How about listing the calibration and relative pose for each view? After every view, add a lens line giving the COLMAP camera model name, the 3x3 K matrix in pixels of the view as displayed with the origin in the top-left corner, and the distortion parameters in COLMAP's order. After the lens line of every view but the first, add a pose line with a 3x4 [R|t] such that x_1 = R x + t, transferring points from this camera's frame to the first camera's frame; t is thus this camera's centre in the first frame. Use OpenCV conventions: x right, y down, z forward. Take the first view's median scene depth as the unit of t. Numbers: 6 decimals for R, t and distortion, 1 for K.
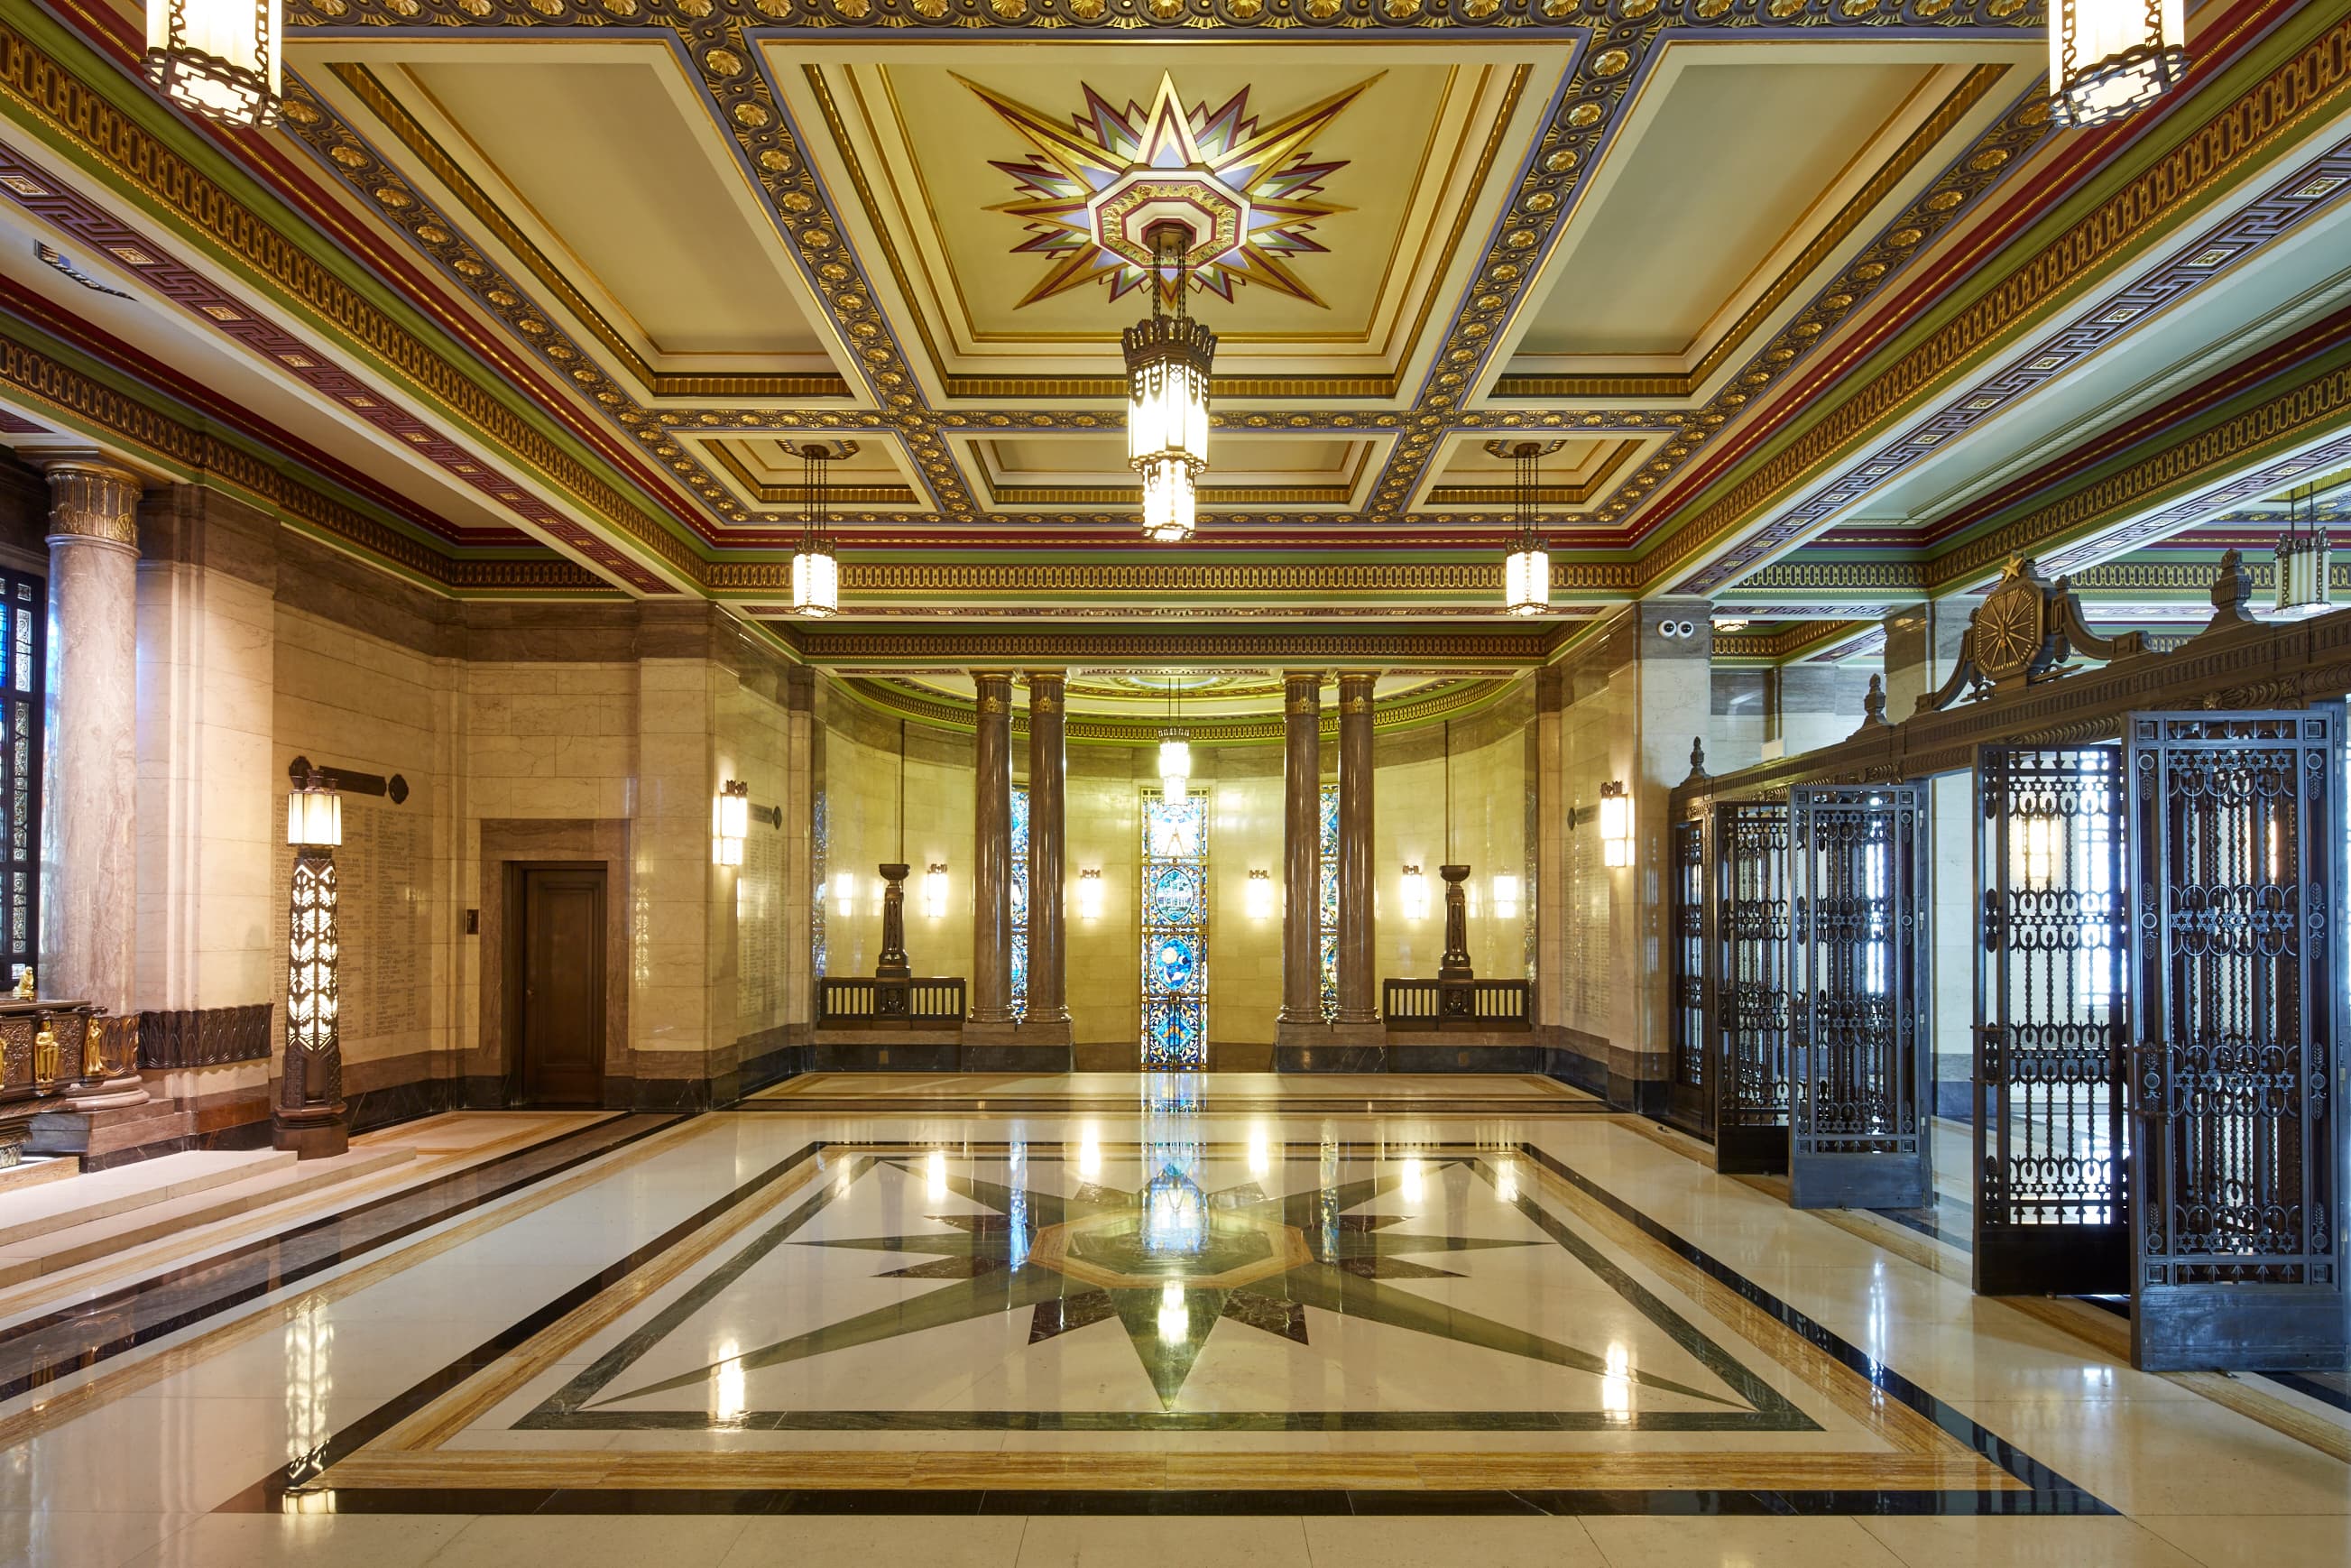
lens RADIAL K [[1144.2, 0, 1160.9], [0, 1144.2, 907.5], [0, 0, 1]] dist [0.000306, -0.000900]
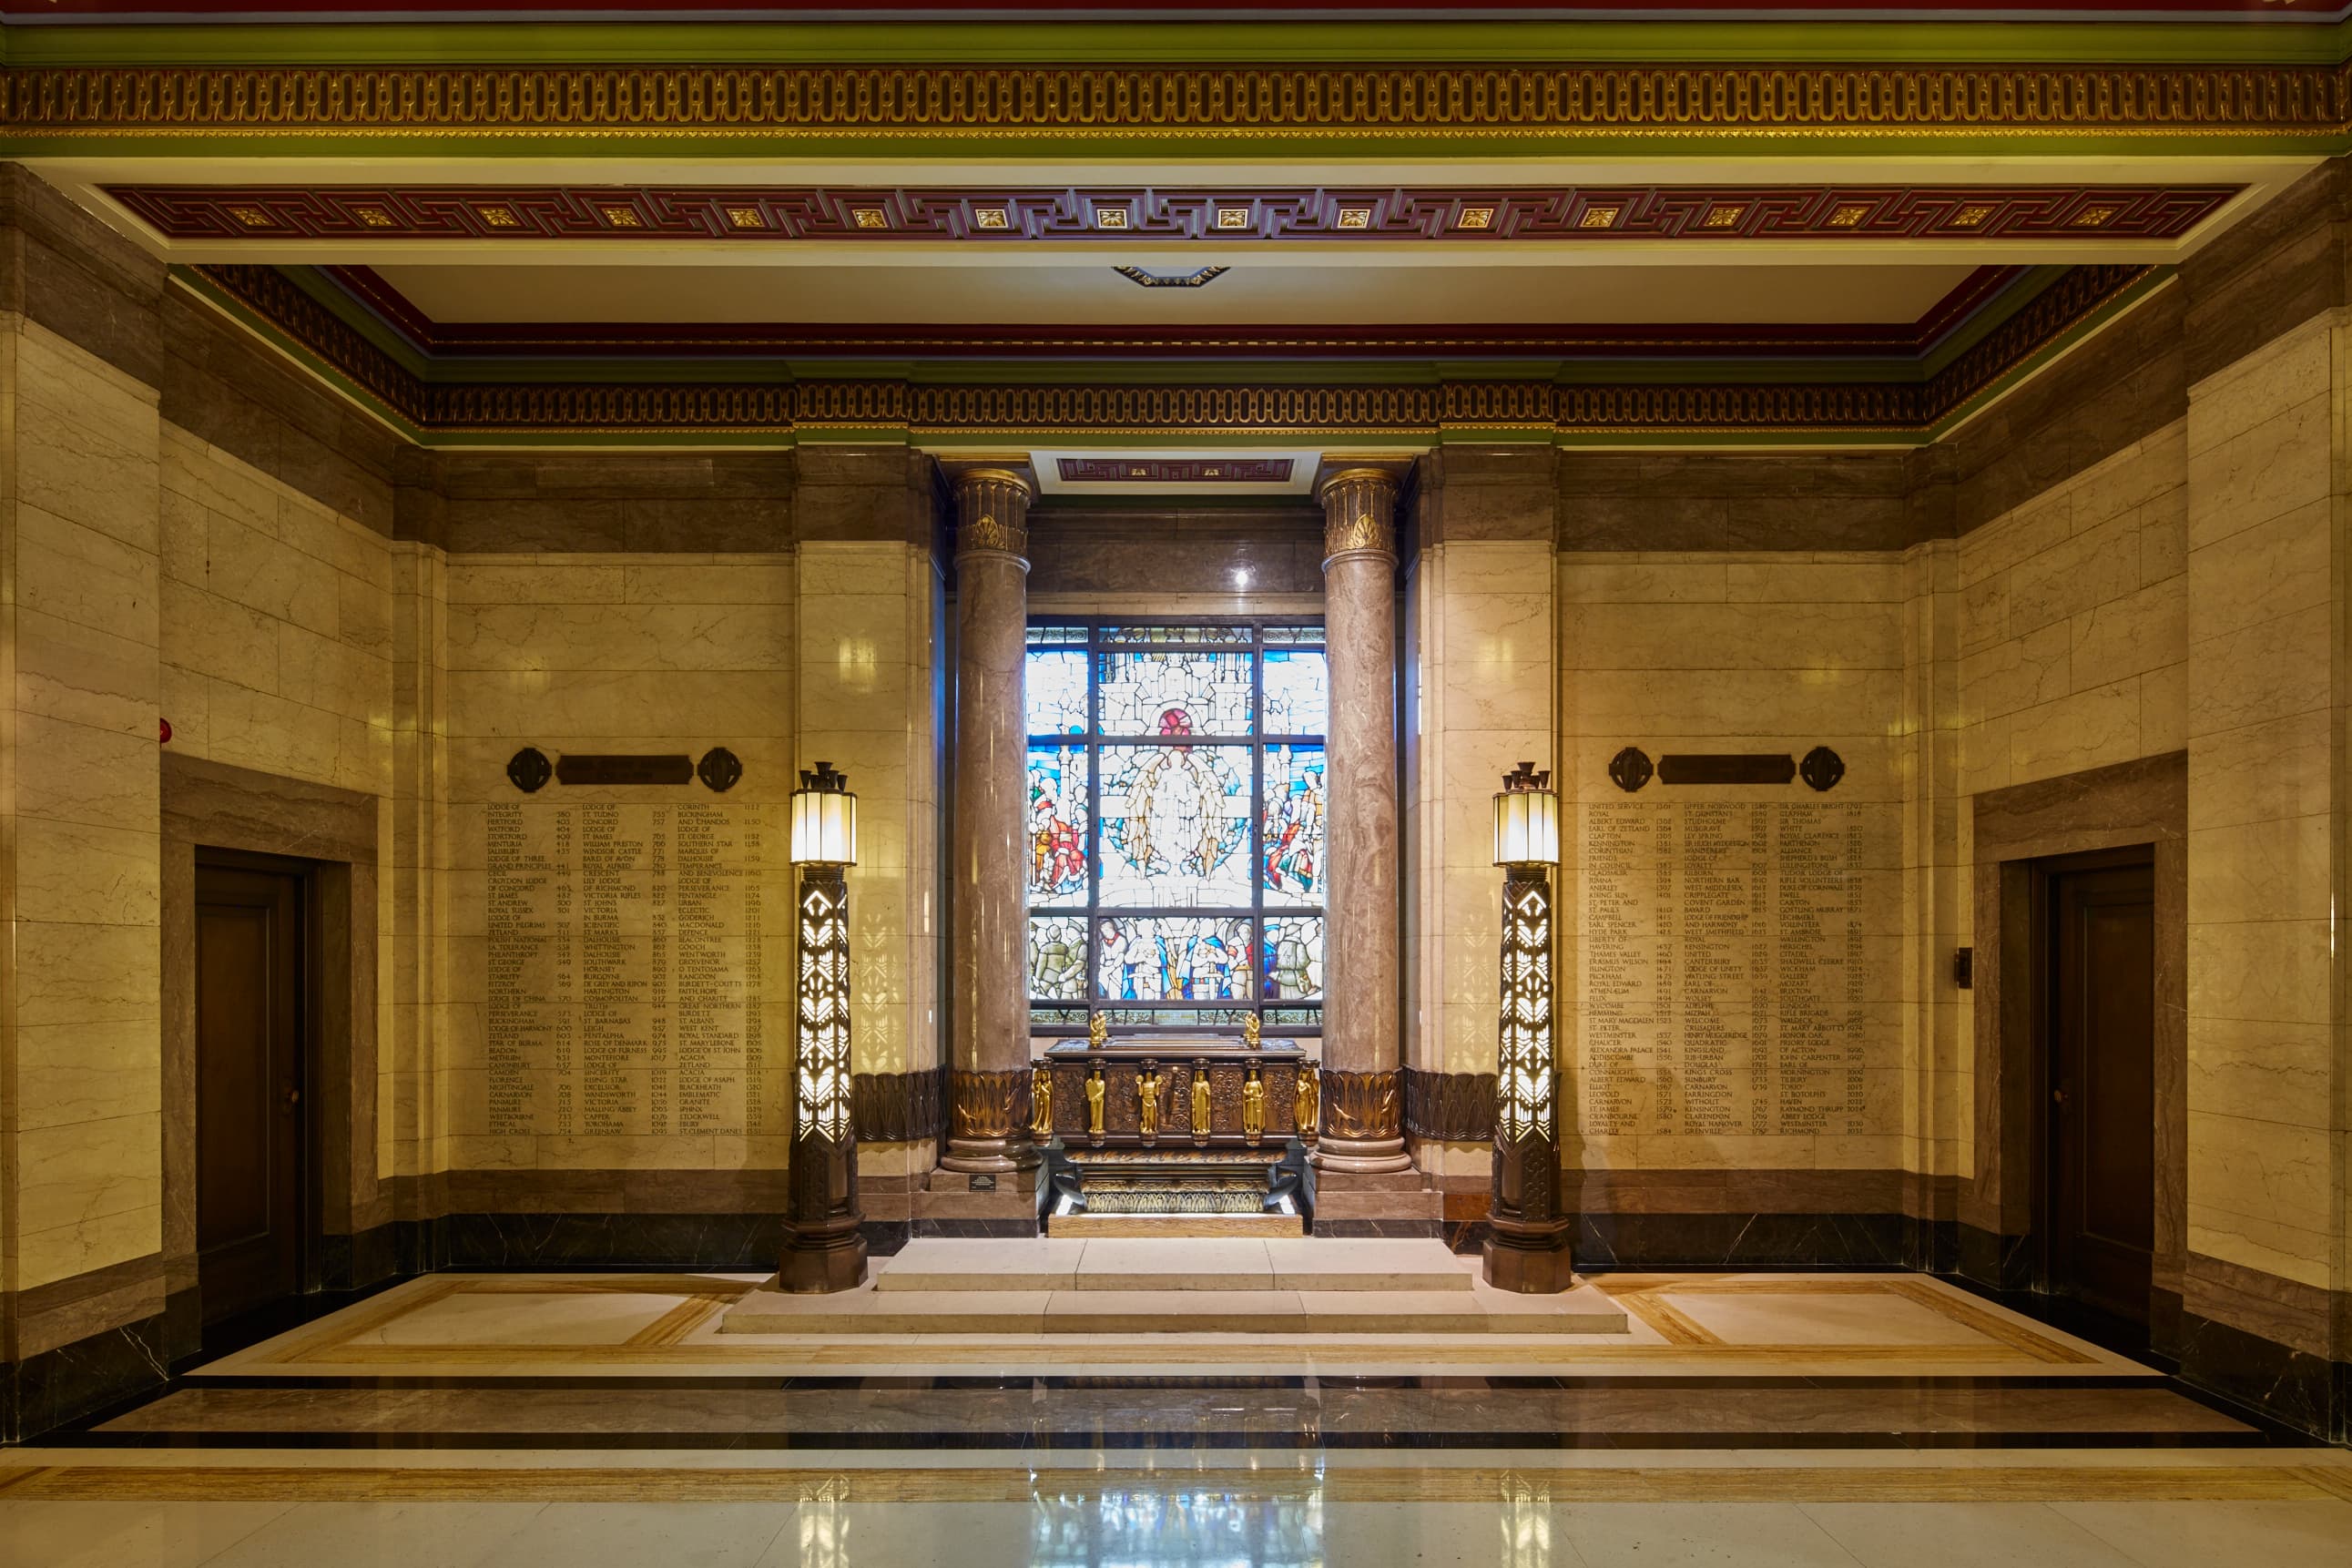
lens RADIAL K [[1146.9, 0, 1188.2], [0, 1146.9, 966.2], [0, 0, 1]] dist [0.004624, -0.000012]
pose [[0.012152, 0.000153, -0.999926, -0.002602], [0.012150, 0.999926, 0.000300, 0.006451], [0.999852, -0.012153, 0.012149, 0.598844]]
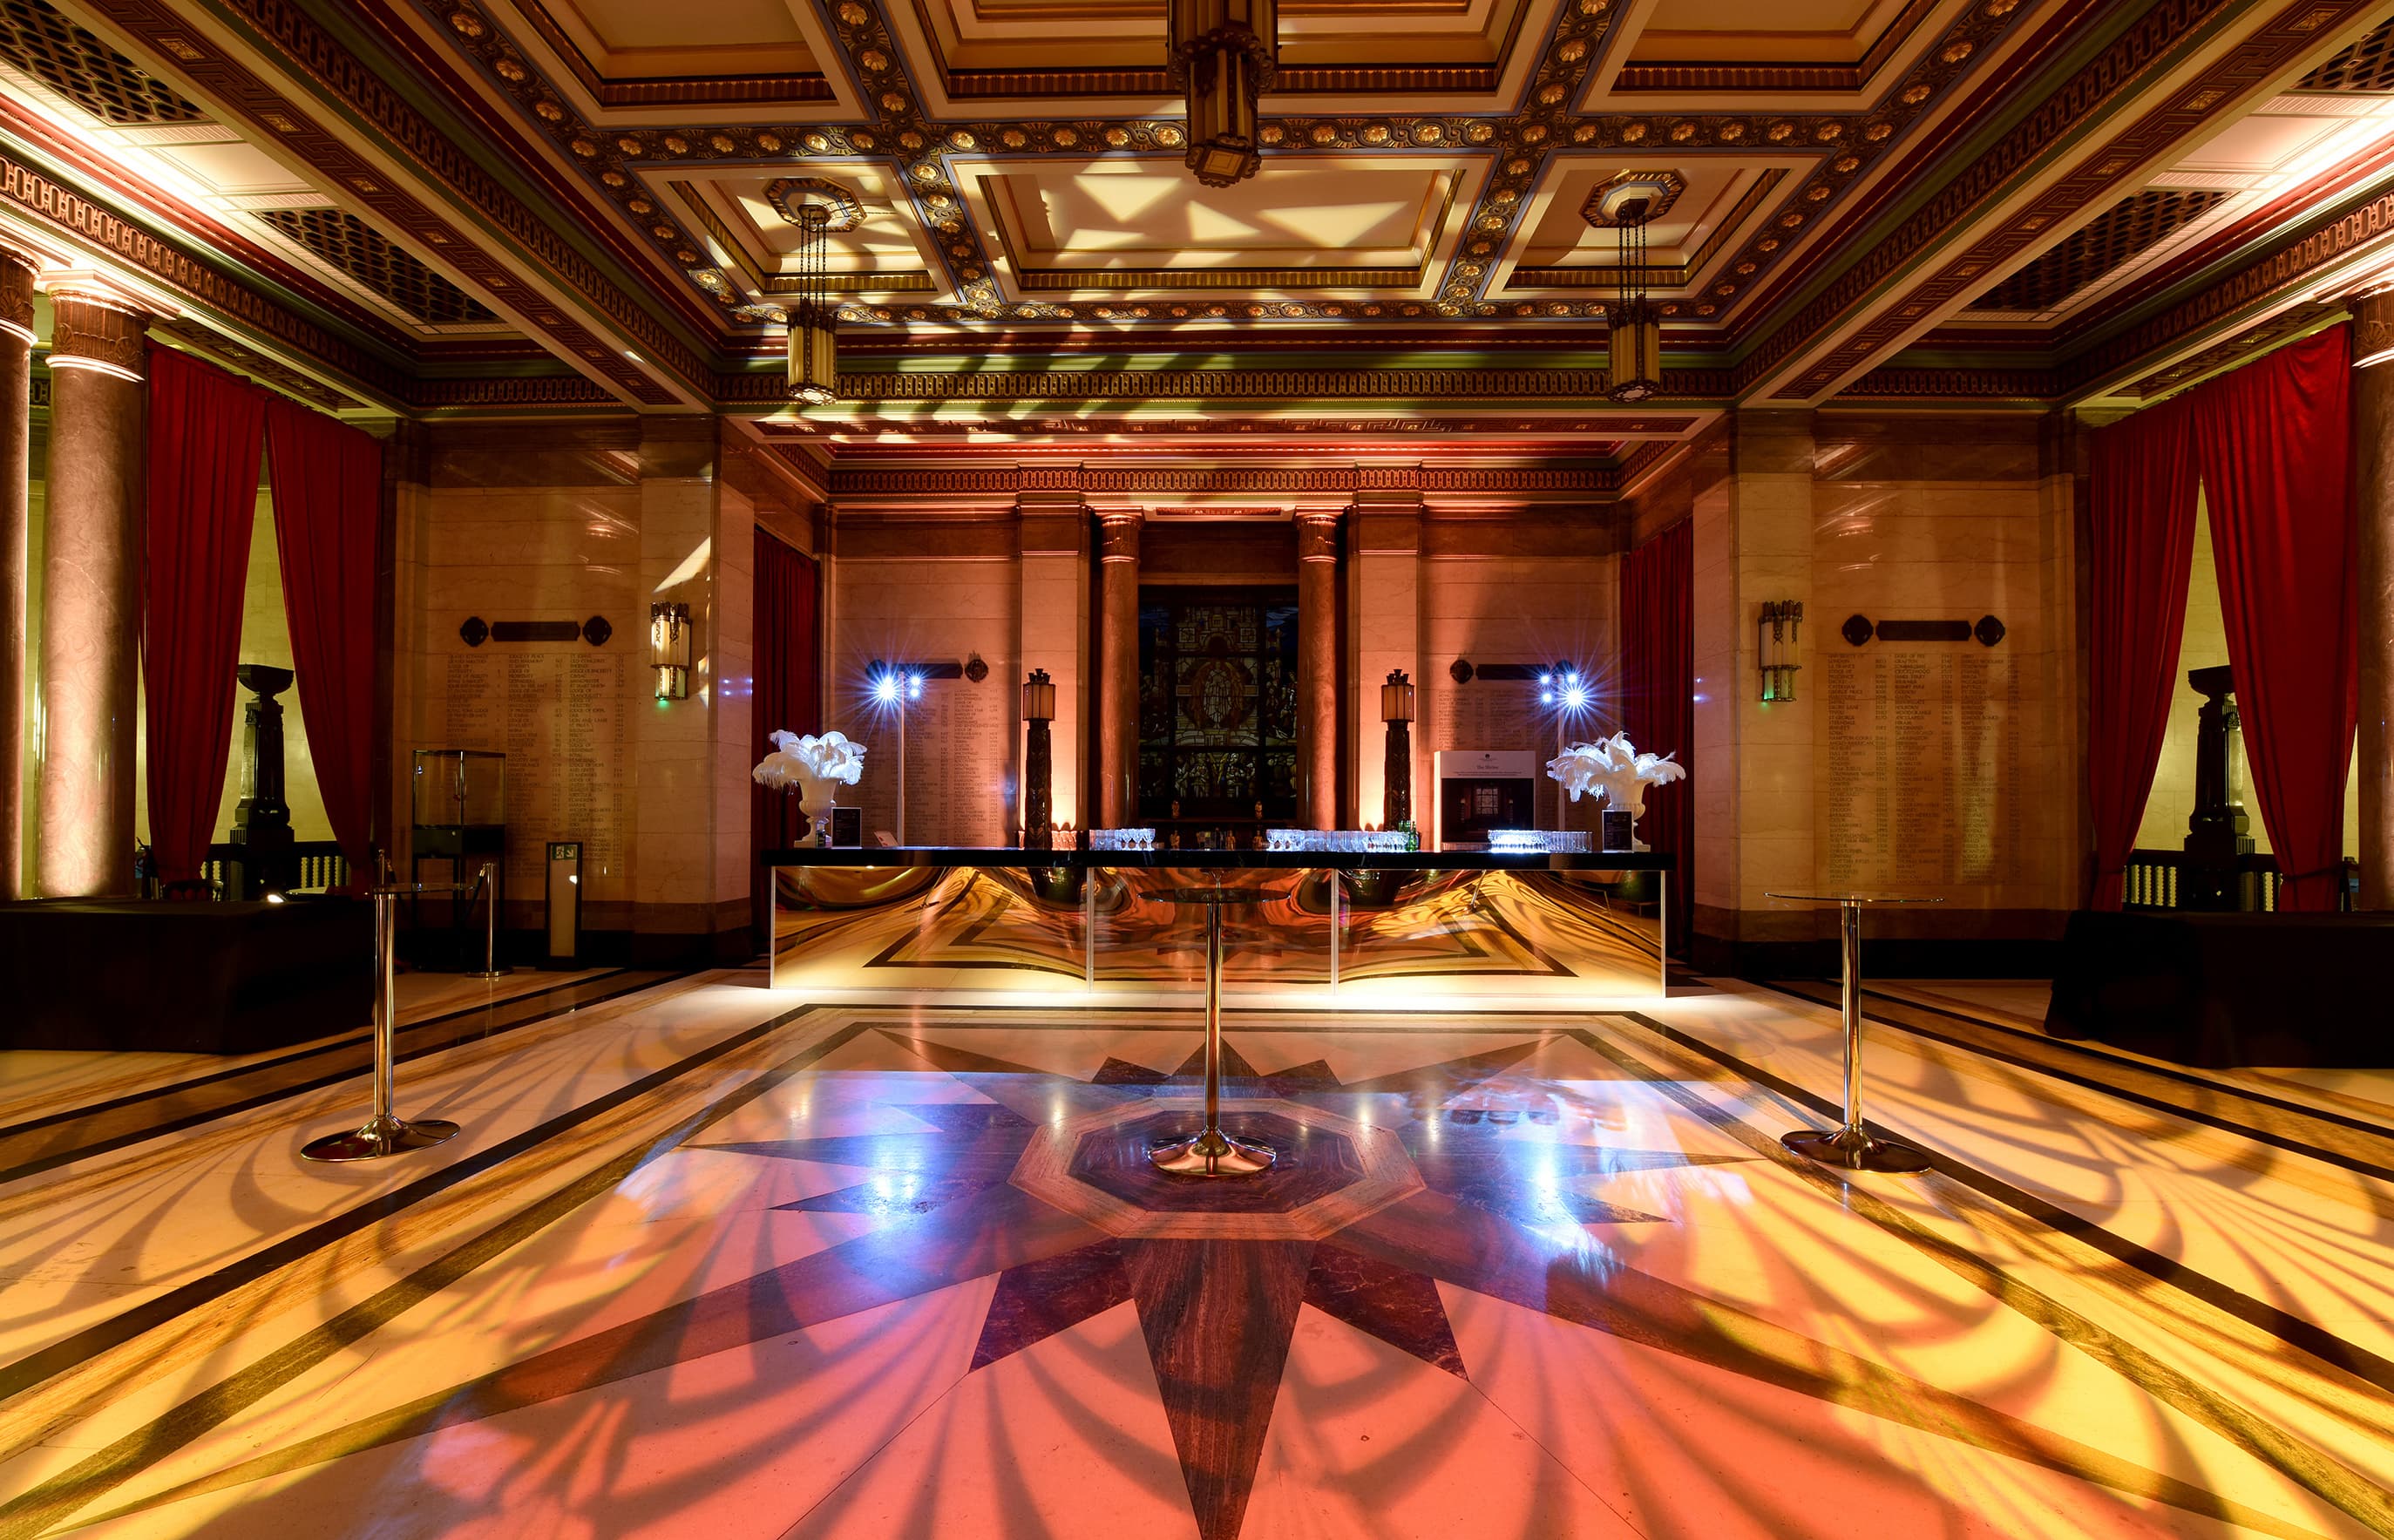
lens RADIAL K [[988.4, 0, 1199.5], [0, 988.4, 814.2], [0, 0, 1]] dist [0.000606, -0.000078]
pose [[-0.012388, -0.004038, -0.999915, 0.394890], [0.006754, 0.999969, -0.004122, 0.050850], [0.999900, -0.006804, -0.012360, 0.593595]]
